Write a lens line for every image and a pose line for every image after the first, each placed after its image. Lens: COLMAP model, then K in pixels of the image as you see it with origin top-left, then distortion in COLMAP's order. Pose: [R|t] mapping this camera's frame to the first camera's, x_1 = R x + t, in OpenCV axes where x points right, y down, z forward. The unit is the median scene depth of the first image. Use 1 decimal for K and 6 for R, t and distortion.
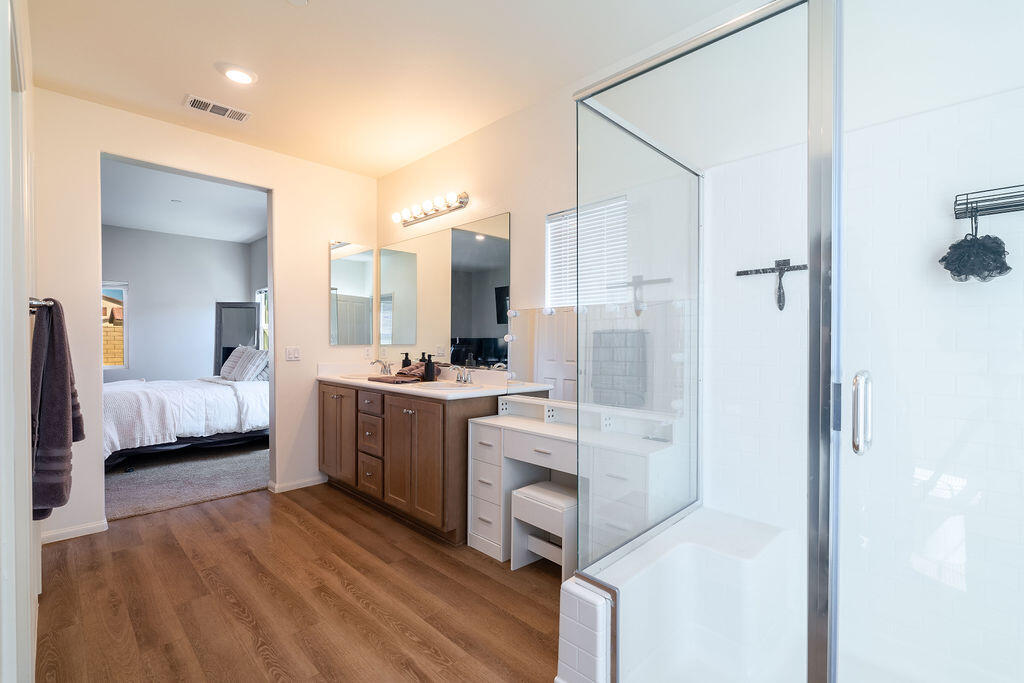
lens RADIAL K [[460.7, 0, 511.2], [0, 460.7, 343.8], [0, 0, 1]] dist [-0.002700, 0.000118]
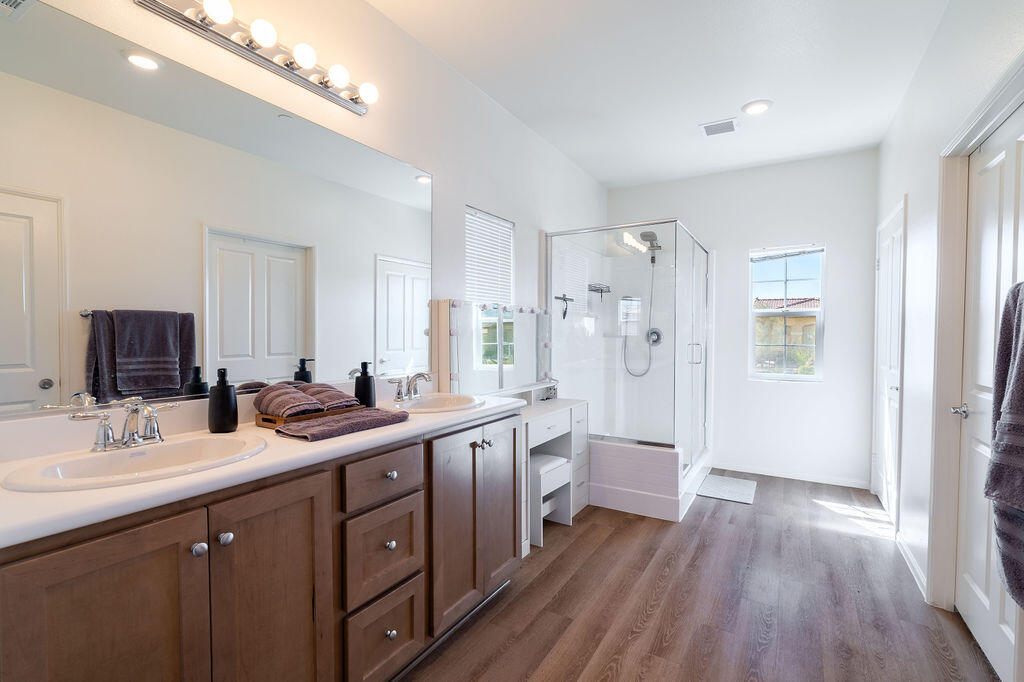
lens RADIAL K [[460.7, 0, 511.2], [0, 460.7, 343.3], [0, 0, 1]] dist [-0.002700, 0.000118]
pose [[-0.234807, -0.025555, 0.971706, -1.090431], [0.002598, 0.999634, 0.026918, -0.021226], [-0.972039, 0.008845, -0.234654, 1.400095]]
